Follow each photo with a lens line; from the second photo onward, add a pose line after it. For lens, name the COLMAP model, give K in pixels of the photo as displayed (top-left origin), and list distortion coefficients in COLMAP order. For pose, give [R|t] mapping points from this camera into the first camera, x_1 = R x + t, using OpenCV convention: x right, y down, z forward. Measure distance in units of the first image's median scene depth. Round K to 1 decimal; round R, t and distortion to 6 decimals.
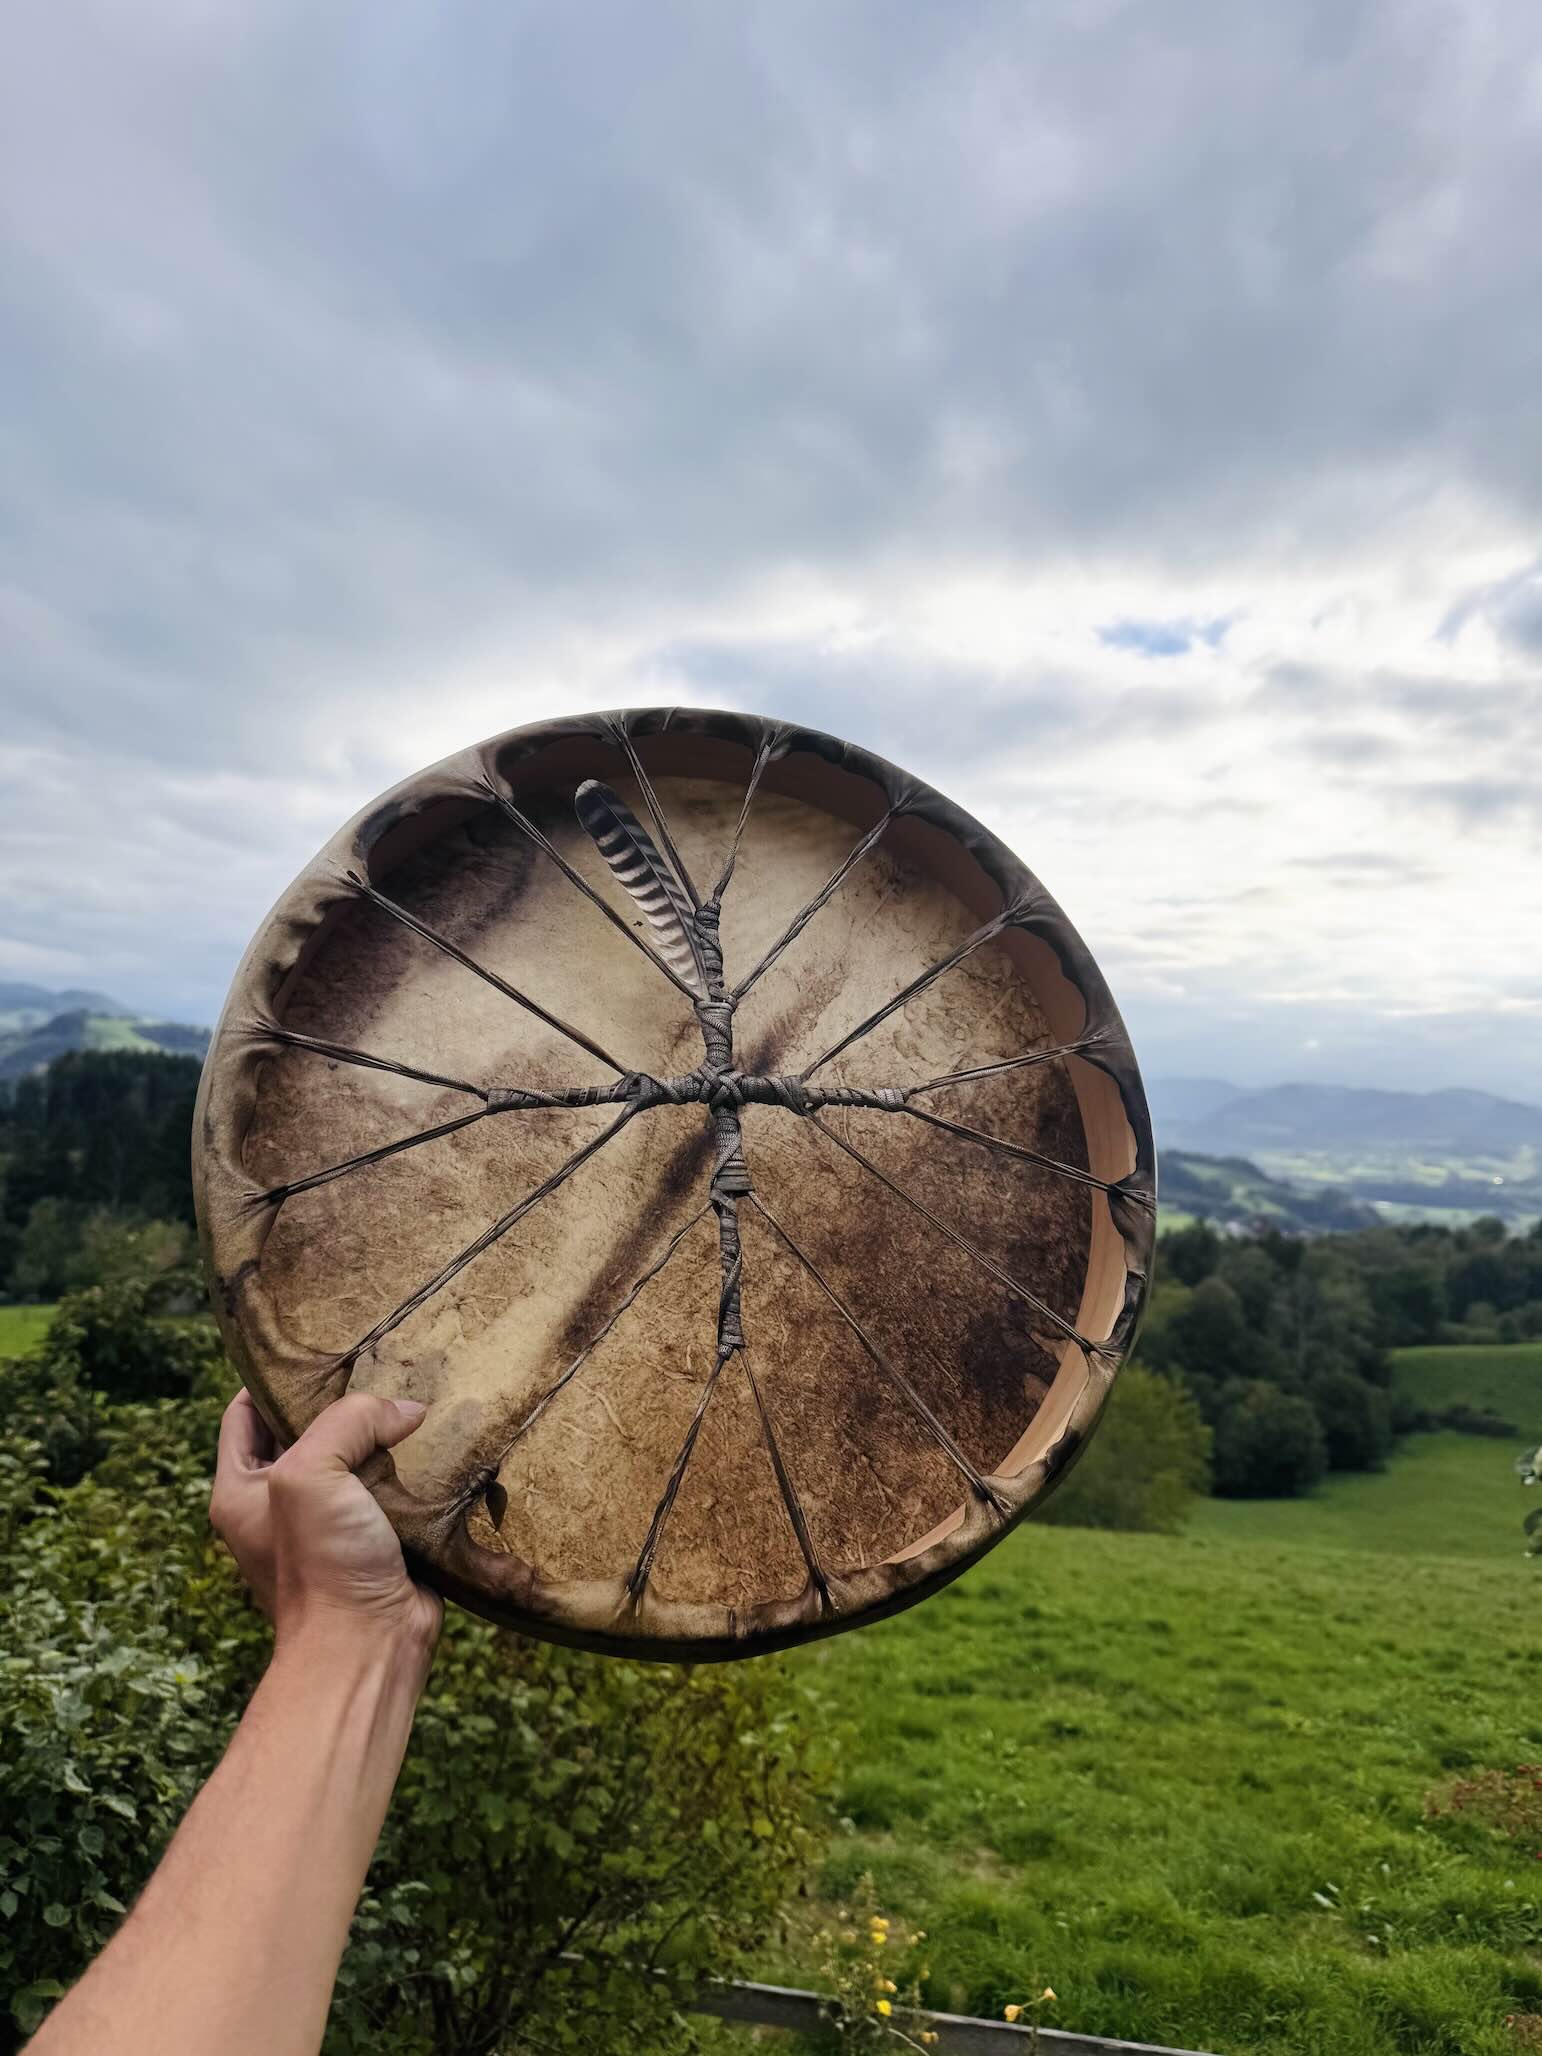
lens RADIAL K [[1442.4, 0, 771.0], [0, 1442.4, 1028.0], [0, 0, 1]] dist [-0.052218, -0.001592]
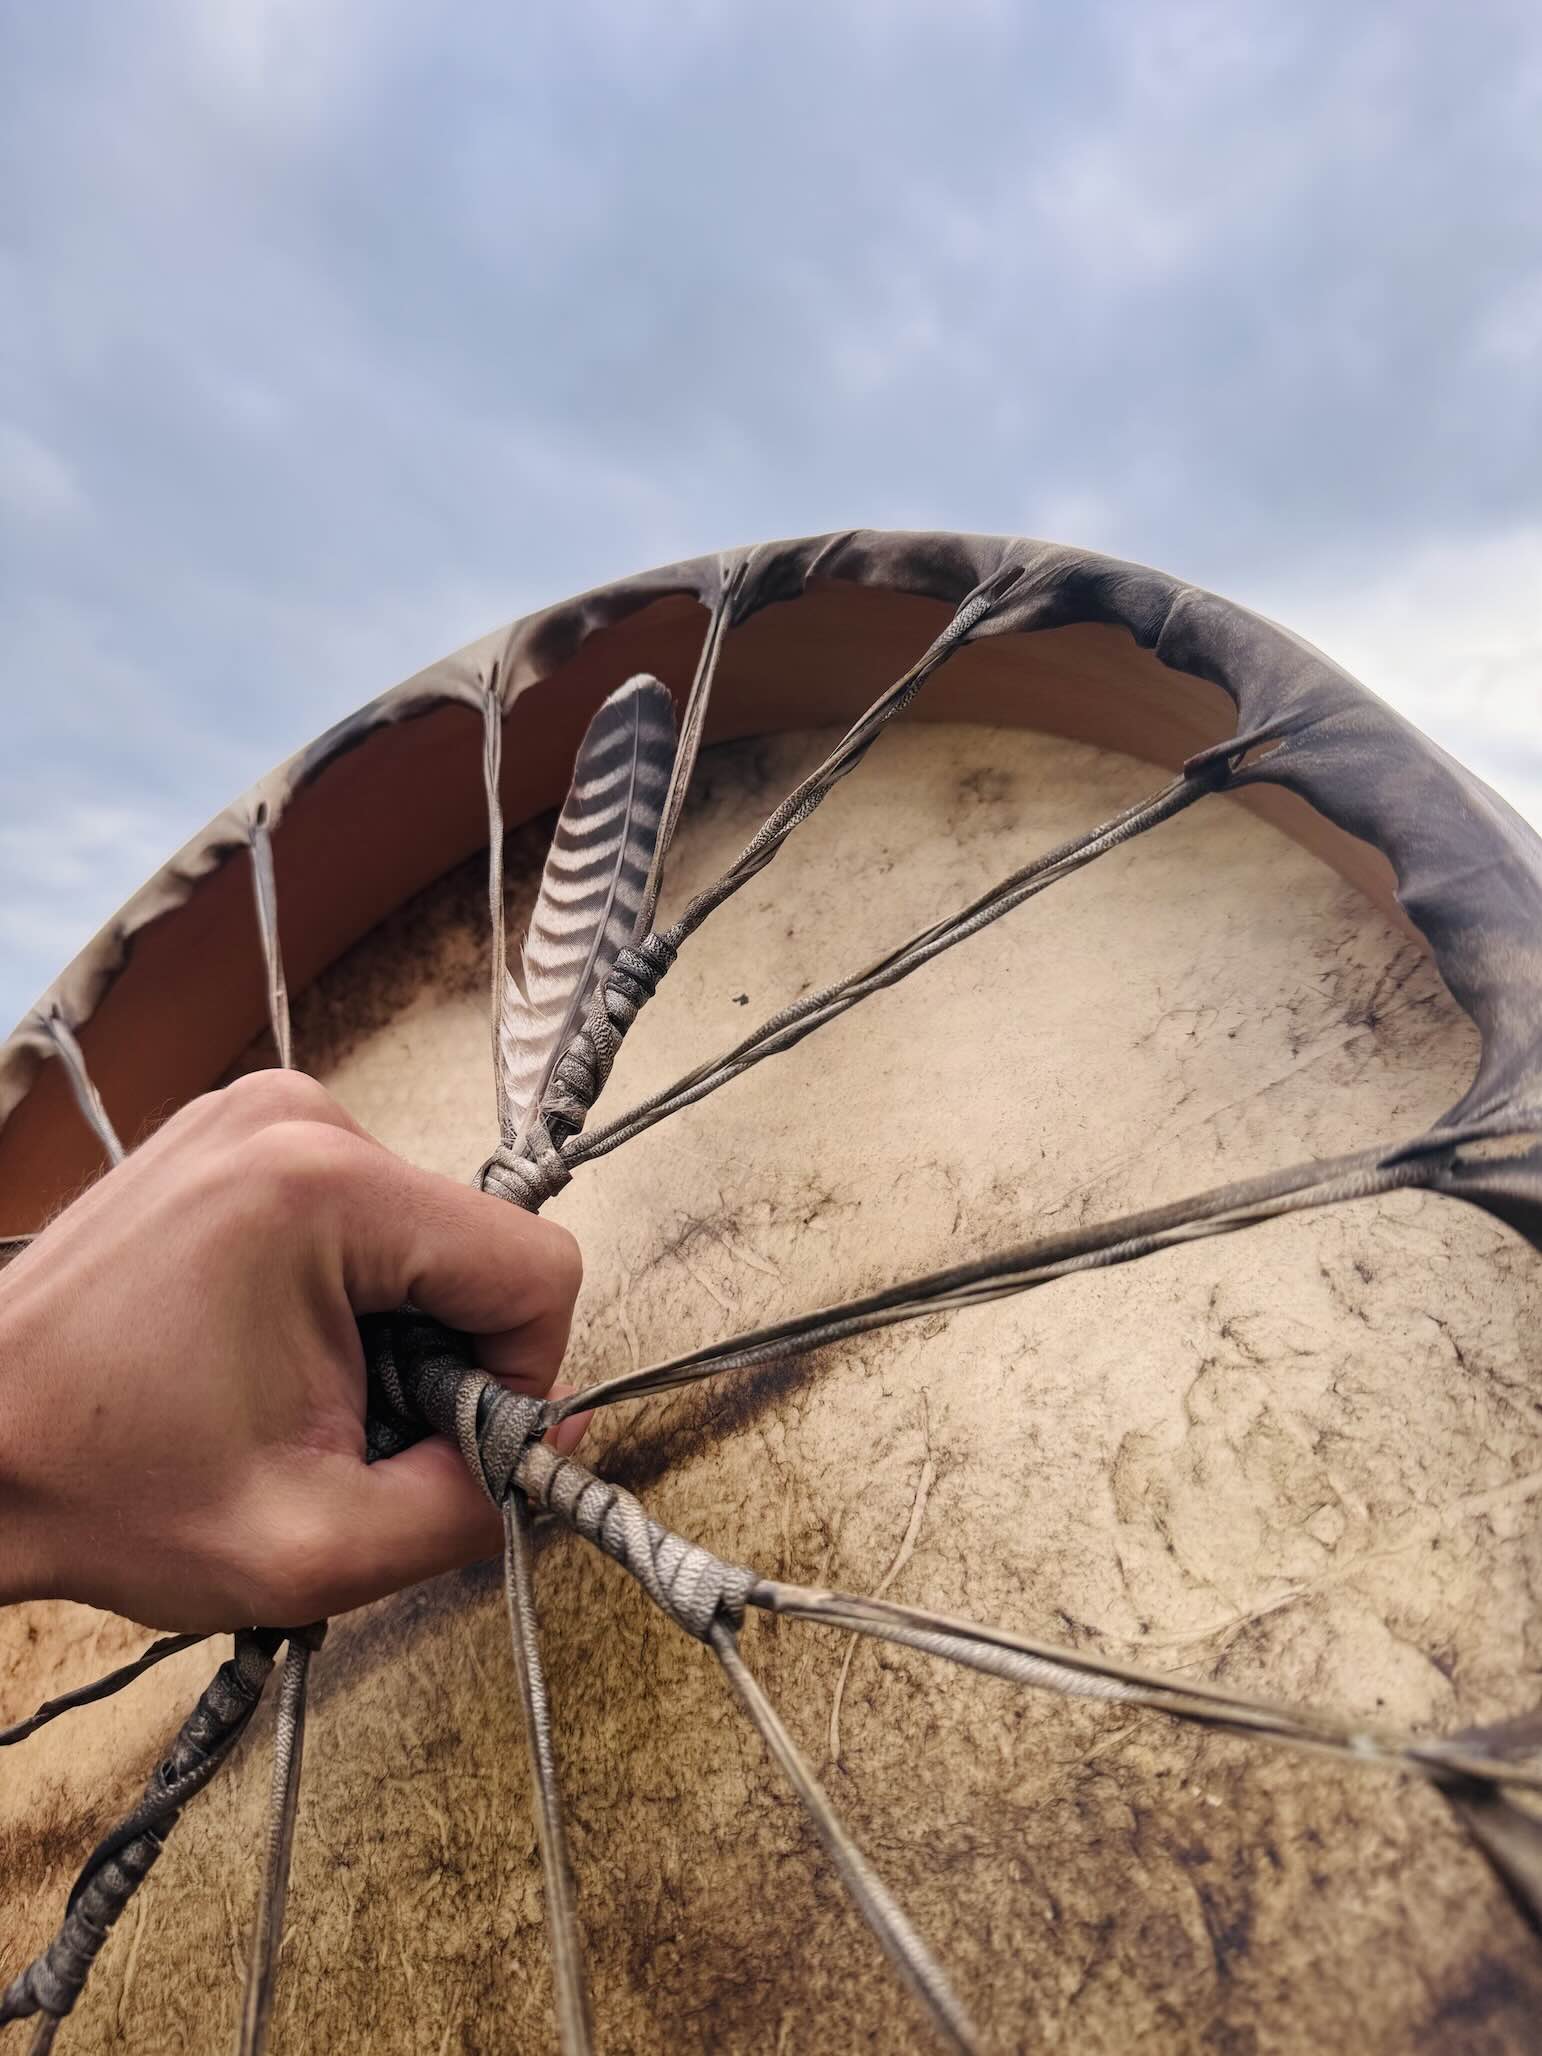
lens RADIAL K [[1442.4, 0, 771.0], [0, 1442.4, 1028.0], [0, 0, 1]] dist [-0.052218, -0.001592]
pose [[0.613988, 0.164048, -0.772079, 0.289615], [-0.280582, 0.959637, -0.019231, -0.060719], [0.737762, 0.228439, 0.635235, 0.745416]]
